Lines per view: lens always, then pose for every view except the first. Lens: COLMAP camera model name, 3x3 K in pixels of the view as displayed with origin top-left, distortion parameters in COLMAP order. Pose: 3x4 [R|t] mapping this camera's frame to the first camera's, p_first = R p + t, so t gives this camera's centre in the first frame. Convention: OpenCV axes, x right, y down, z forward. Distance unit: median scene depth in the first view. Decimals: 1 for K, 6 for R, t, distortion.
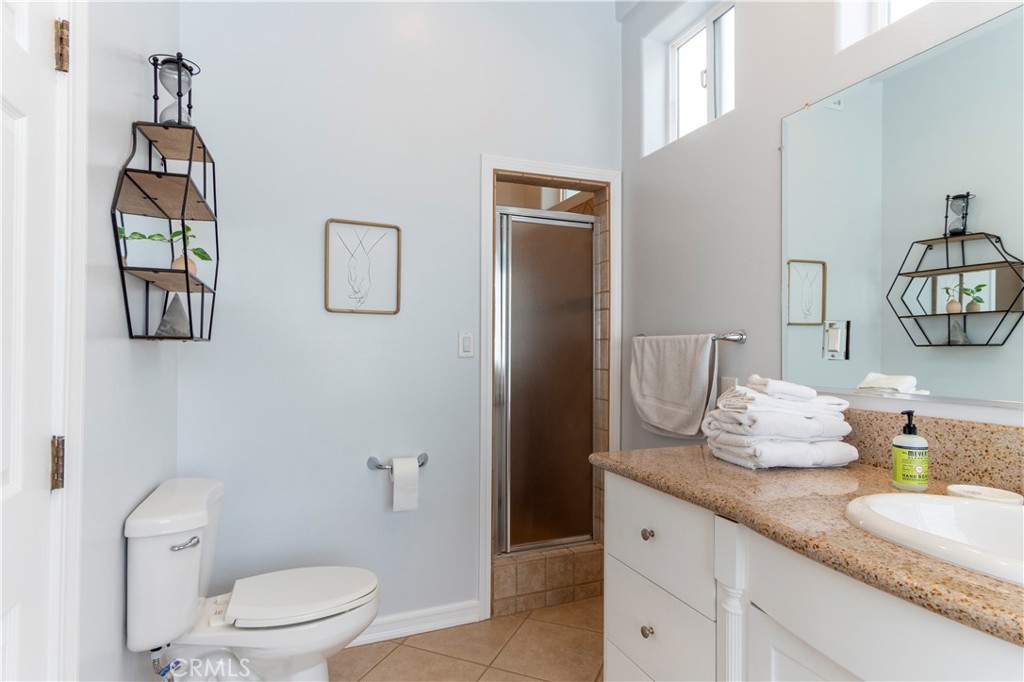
lens RADIAL K [[544.3, 0, 512.7], [0, 544.3, 343.9], [0, 0, 1]] dist [-0.003843, 0.001341]
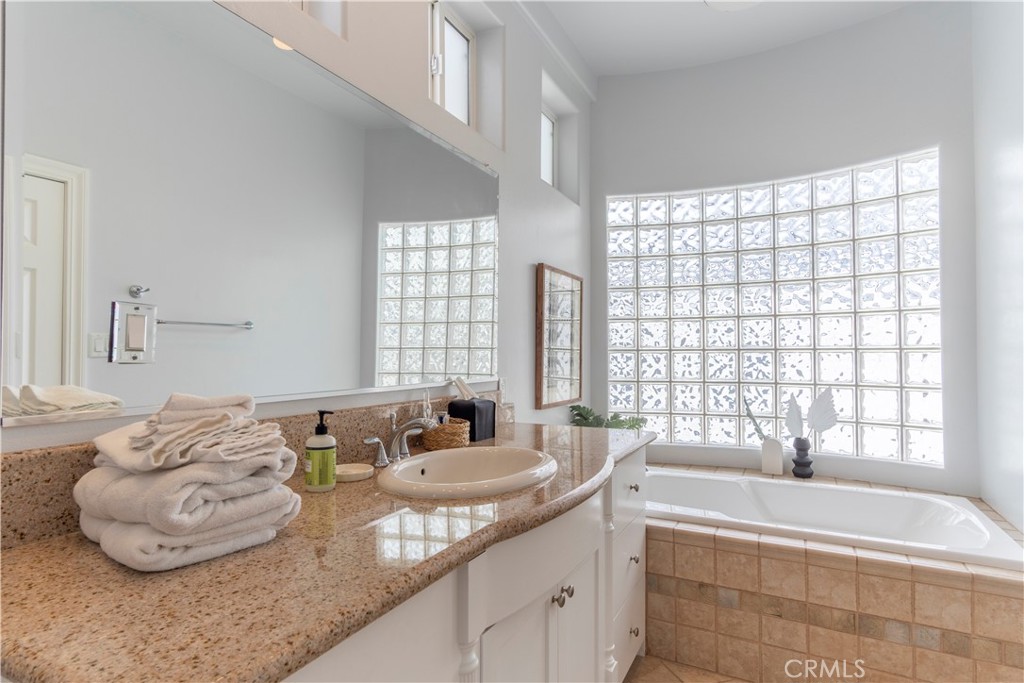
lens RADIAL K [[544.3, 0, 513.5], [0, 544.3, 342.3], [0, 0, 1]] dist [-0.003843, 0.001341]
pose [[-0.650893, 0.014536, 0.759030, -0.238819], [-0.002921, 0.999761, -0.021651, 0.020981], [-0.759164, -0.016309, -0.650695, 1.361823]]
